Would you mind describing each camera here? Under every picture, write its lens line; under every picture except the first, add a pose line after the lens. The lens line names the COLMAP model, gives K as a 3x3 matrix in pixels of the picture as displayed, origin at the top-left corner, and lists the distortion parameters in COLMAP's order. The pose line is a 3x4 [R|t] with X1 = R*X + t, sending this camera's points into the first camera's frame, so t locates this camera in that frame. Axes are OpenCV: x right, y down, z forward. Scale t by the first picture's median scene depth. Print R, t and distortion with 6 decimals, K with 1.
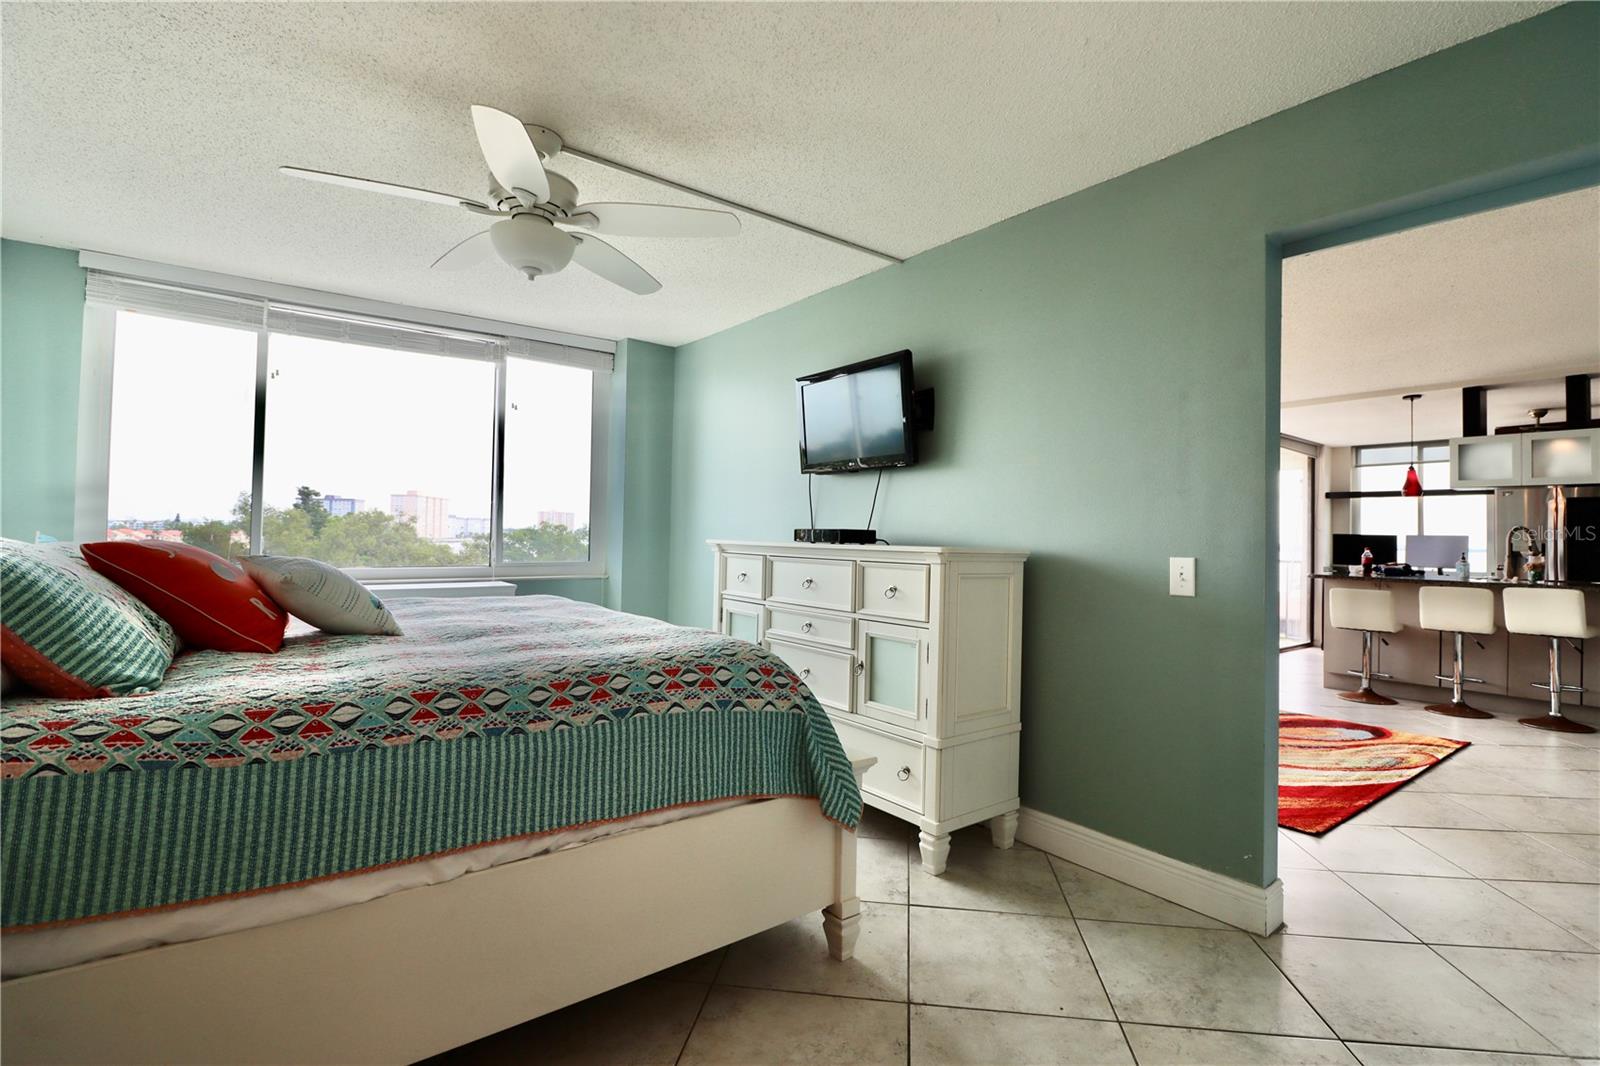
lens RADIAL K [[742.7, 0, 827.8], [0, 742.7, 526.8], [0, 0, 1]] dist [0.001185, -0.006842]
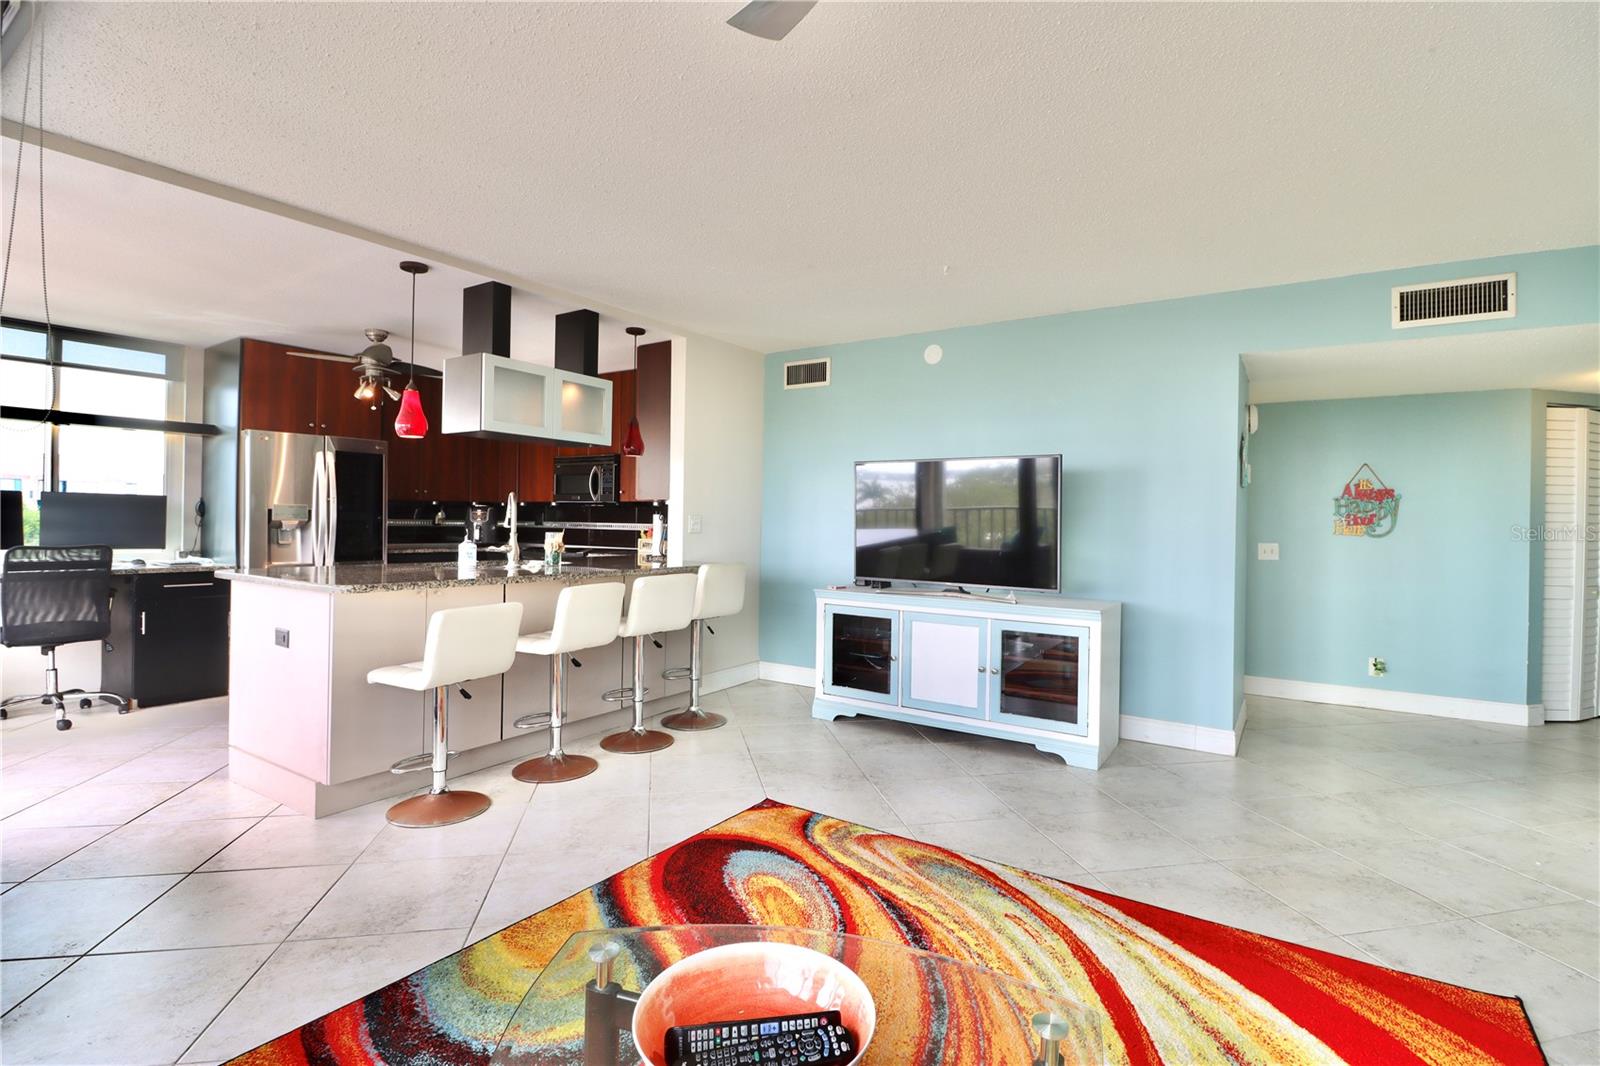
lens RADIAL K [[742.3, 0, 804.6], [0, 742.3, 520.4], [0, 0, 1]] dist [-0.000081, -0.007718]
pose [[-0.298094, -0.027253, 0.954147, 0.120891], [-0.038177, 0.999133, 0.016611, 0.002442], [-0.953773, -0.031475, -0.298876, 0.876834]]
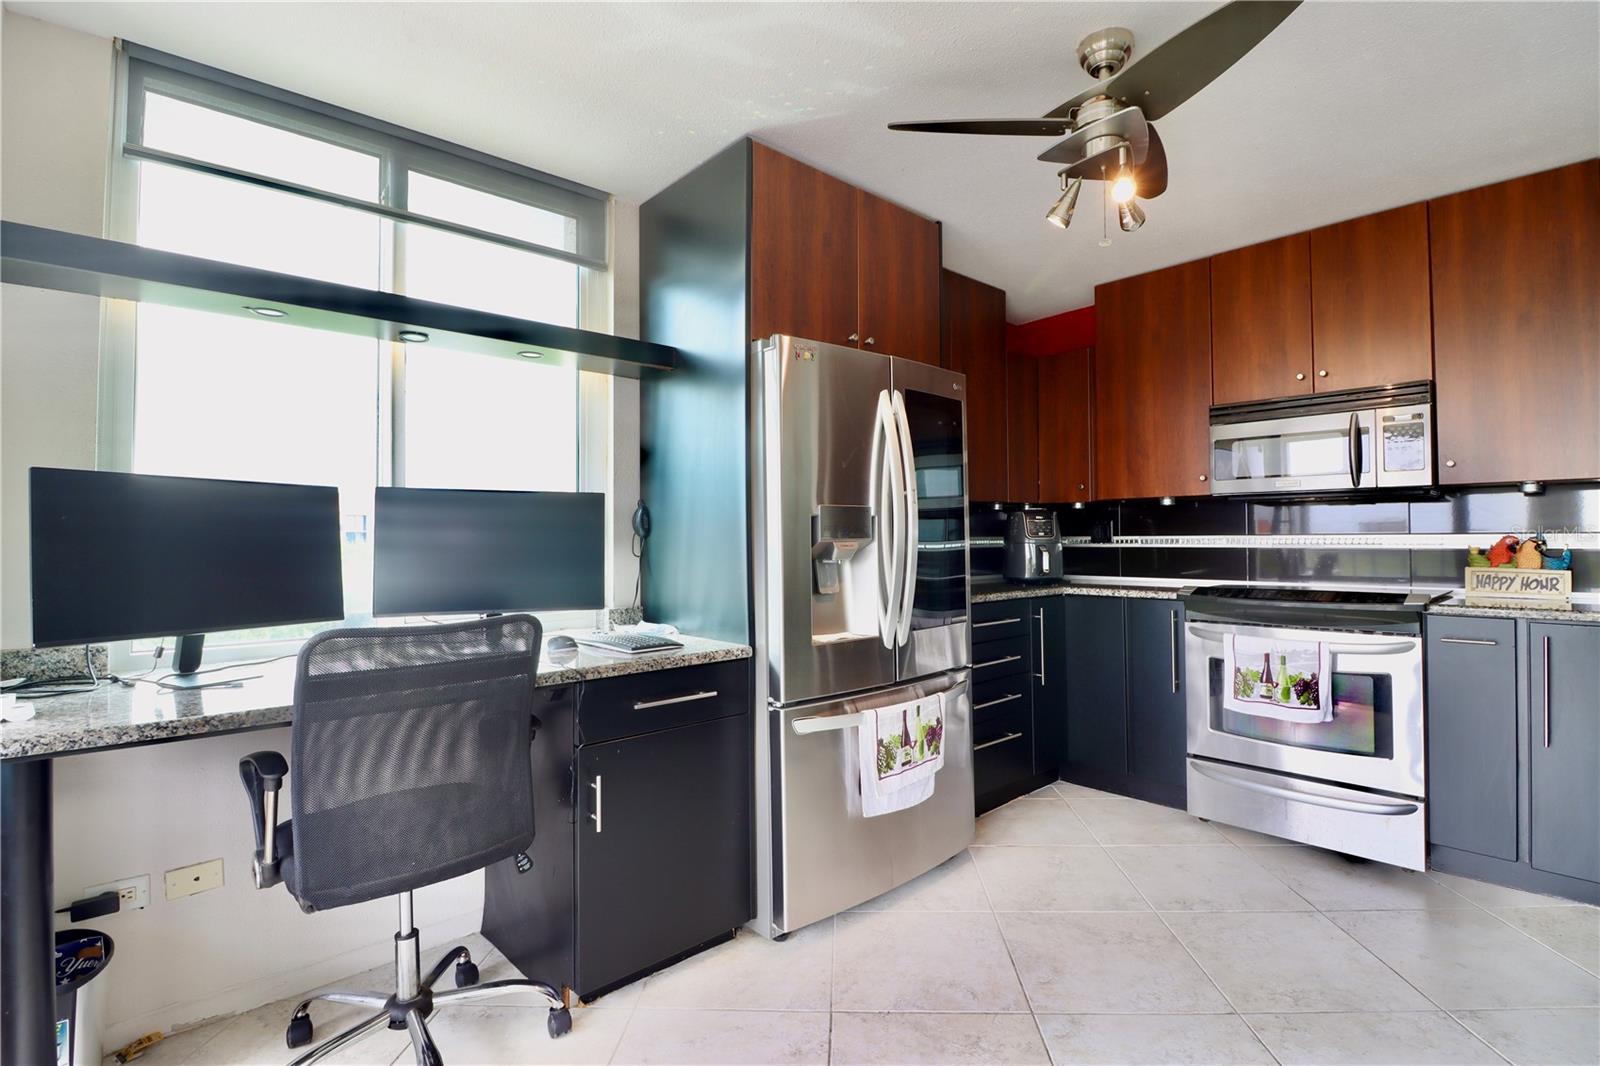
lens RADIAL K [[742.3, 0, 804.6], [0, 742.3, 520.4], [0, 0, 1]] dist [-0.000081, -0.007718]
pose [[-0.053914, -0.004379, 0.998536, 0.744640], [-0.013744, 0.999899, 0.003643, 0.027812], [-0.998451, -0.013527, -0.053969, 1.232115]]
